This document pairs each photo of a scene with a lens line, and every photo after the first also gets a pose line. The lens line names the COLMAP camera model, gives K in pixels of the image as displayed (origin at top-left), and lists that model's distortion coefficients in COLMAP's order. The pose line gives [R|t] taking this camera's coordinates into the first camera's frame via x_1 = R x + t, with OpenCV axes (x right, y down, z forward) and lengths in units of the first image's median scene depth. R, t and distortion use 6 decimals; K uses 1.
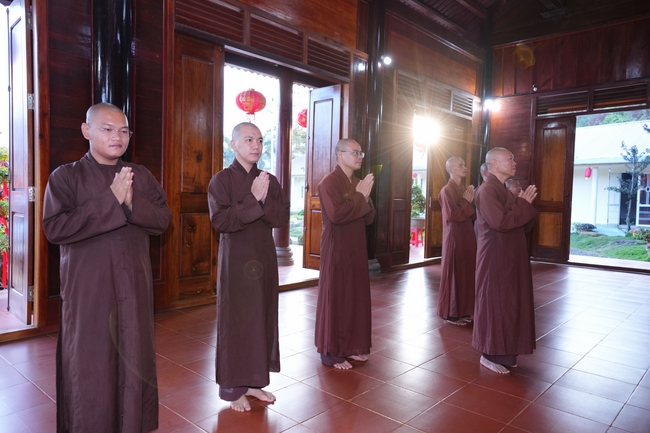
lens RADIAL K [[464.4, 0, 323.6], [0, 464.4, 214.0], [0, 0, 1]] dist [0.022954, 0.016098]
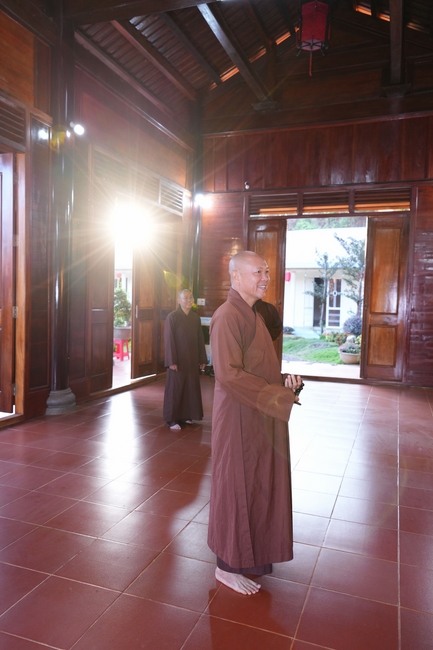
lens RADIAL K [[495.5, 0, 212.8], [0, 495.5, 325.5], [0, 0, 1]] dist [0.007899, 0.003531]
pose [[0.928558, -0.018831, 0.370711, 0.025690], [0.010622, 0.999651, 0.024172, -0.020644], [-0.371037, -0.018508, 0.928434, 0.123240]]
